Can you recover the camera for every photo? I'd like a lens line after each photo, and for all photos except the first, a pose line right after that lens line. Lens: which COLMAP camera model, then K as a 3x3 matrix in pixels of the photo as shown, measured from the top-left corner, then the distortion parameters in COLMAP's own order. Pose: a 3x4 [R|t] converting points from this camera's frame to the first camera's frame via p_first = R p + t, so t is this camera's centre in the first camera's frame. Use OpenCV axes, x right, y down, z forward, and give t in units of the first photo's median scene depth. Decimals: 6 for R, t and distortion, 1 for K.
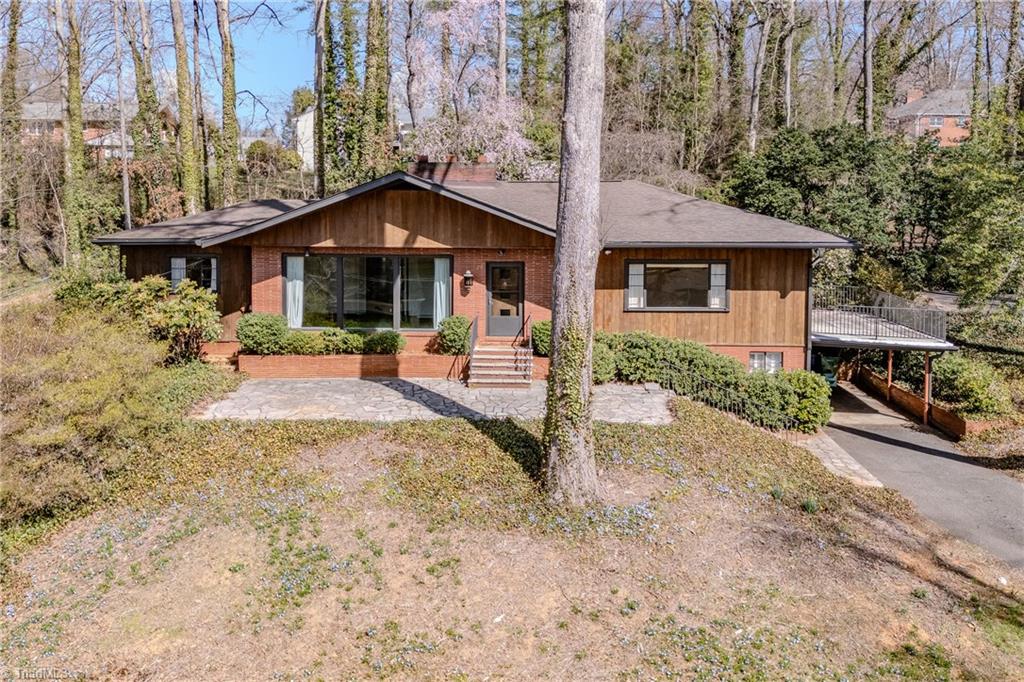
lens RADIAL K [[905.9, 0, 510.8], [0, 905.9, 315.2], [0, 0, 1]] dist [0.069134, -0.008032]
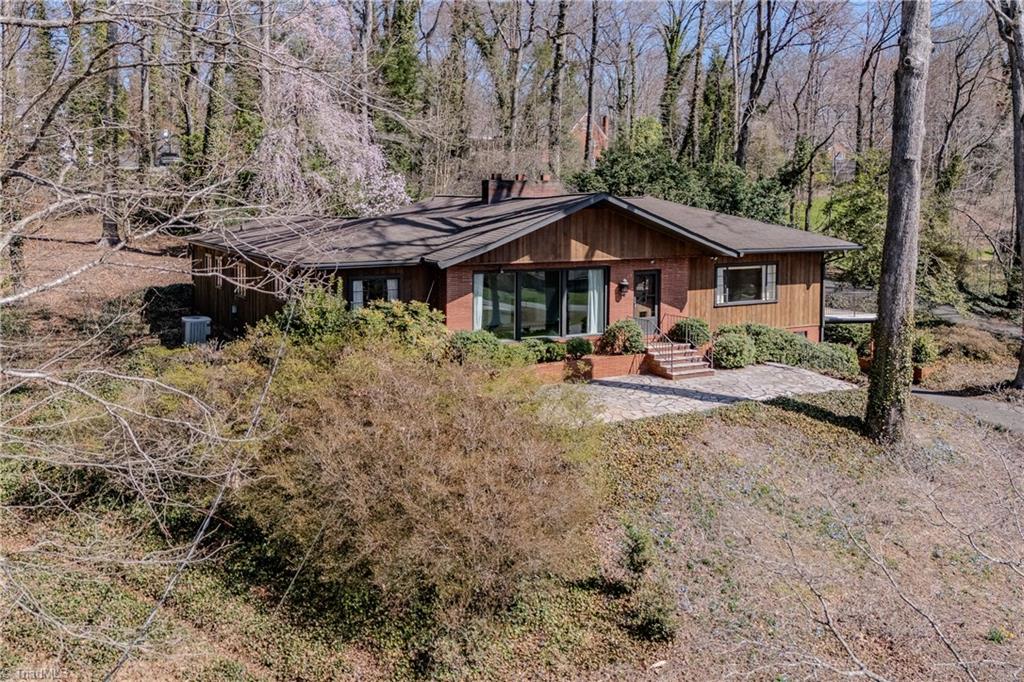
lens RADIAL K [[905.9, 0, 510.8], [0, 905.9, 315.2], [0, 0, 1]] dist [0.069134, -0.008032]
pose [[0.854081, -0.066247, 0.515904, -0.741106], [0.067548, 0.997583, 0.016274, -0.031875], [-0.515736, 0.020949, 0.856492, 0.103105]]
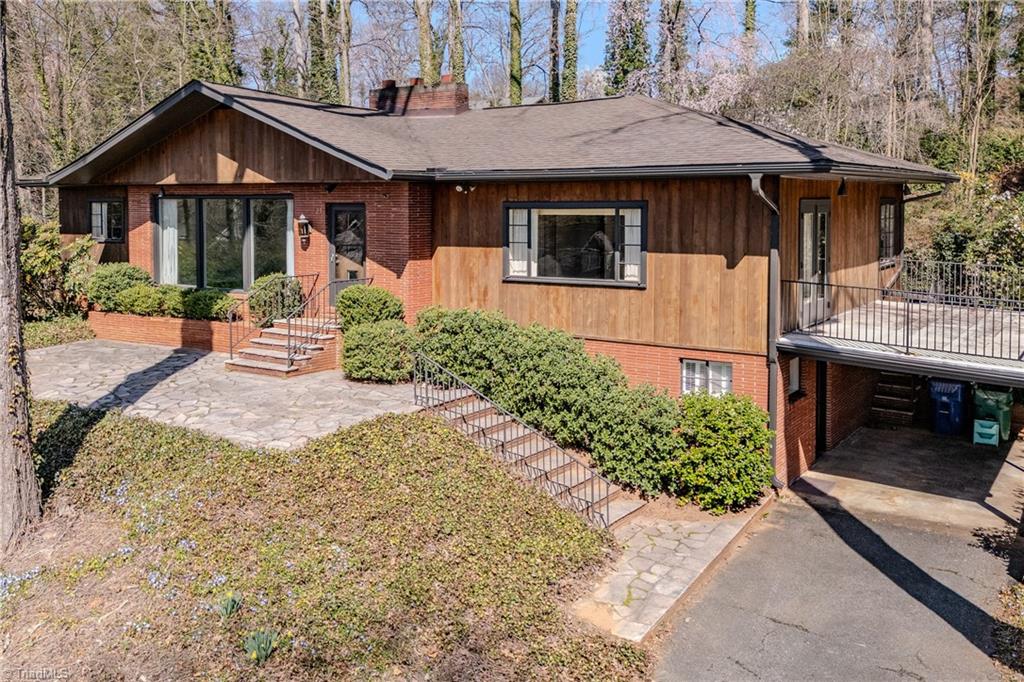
lens RADIAL K [[973.0, 0, 514.7], [0, 973.0, 270.9], [0, 0, 1]] dist [0.010208, 0.000180]
pose [[0.852762, 0.034987, -0.521127, 0.503612], [-0.067722, 0.996738, -0.043900, 0.019021], [0.517891, 0.072728, 0.852350, 0.409332]]
